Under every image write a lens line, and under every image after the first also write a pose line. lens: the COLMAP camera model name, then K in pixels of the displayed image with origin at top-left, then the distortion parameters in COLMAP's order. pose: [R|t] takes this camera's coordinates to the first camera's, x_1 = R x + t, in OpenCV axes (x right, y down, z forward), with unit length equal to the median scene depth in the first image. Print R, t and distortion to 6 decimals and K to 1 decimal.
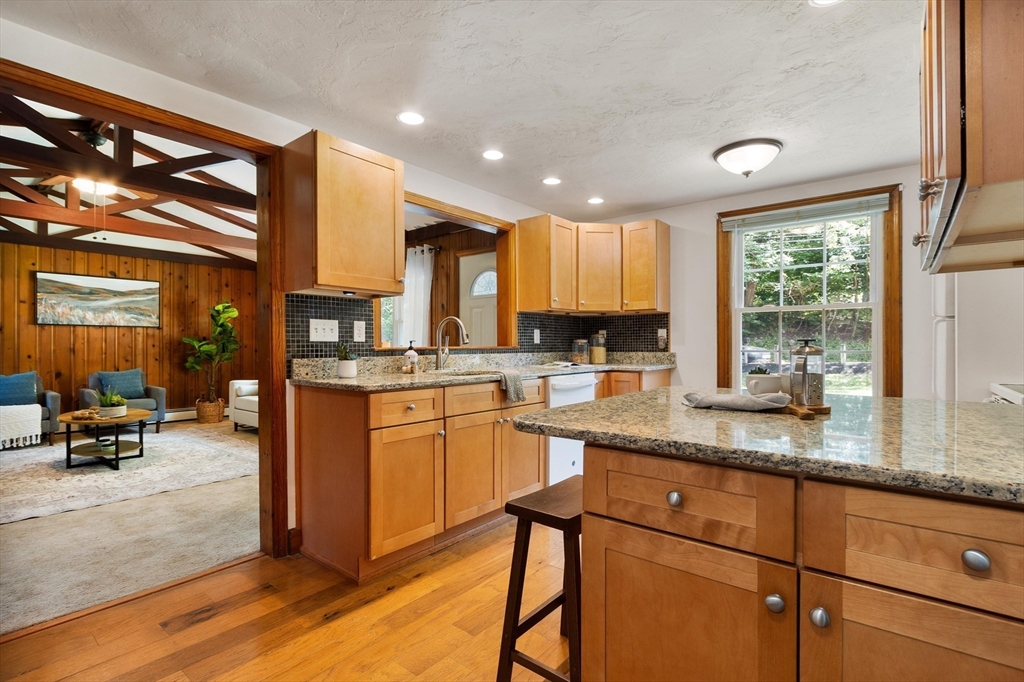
lens RADIAL K [[495.3, 0, 512.0], [0, 495.3, 341.0], [0, 0, 1]] dist [-0.000836, -0.000194]
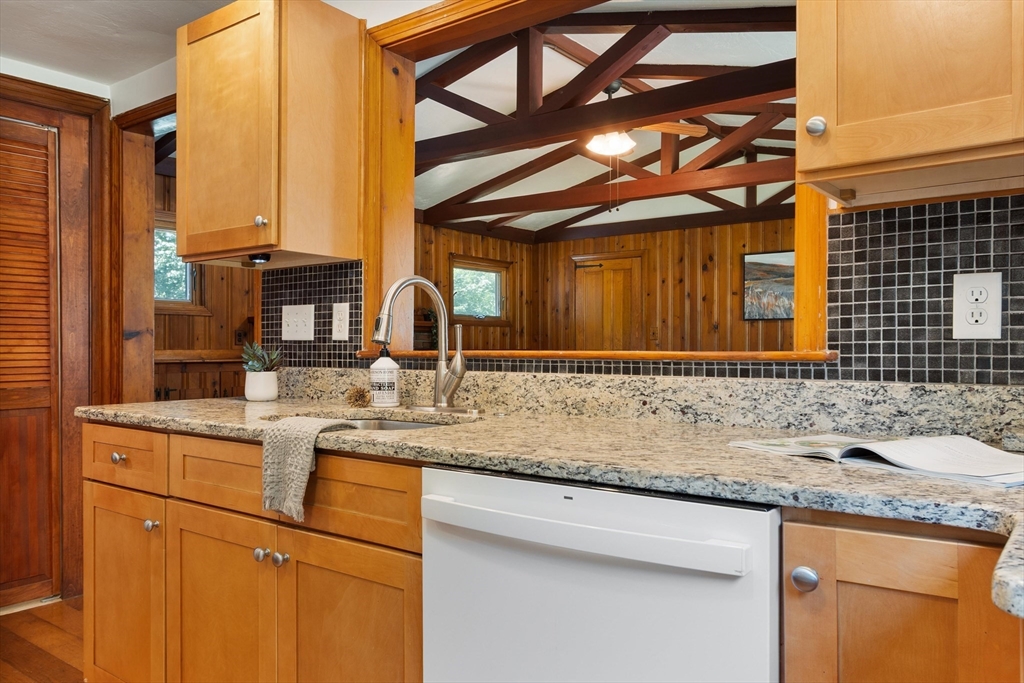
lens RADIAL K [[764.8, 0, 512.0], [0, 764.8, 341.5], [0, 0, 1]] dist [0.001158, 0.000020]
pose [[0.007968, -0.004582, -0.999958, 0.535892], [0.007441, 0.999962, -0.004523, 0.008052], [0.999941, -0.007405, 0.008002, 1.167359]]
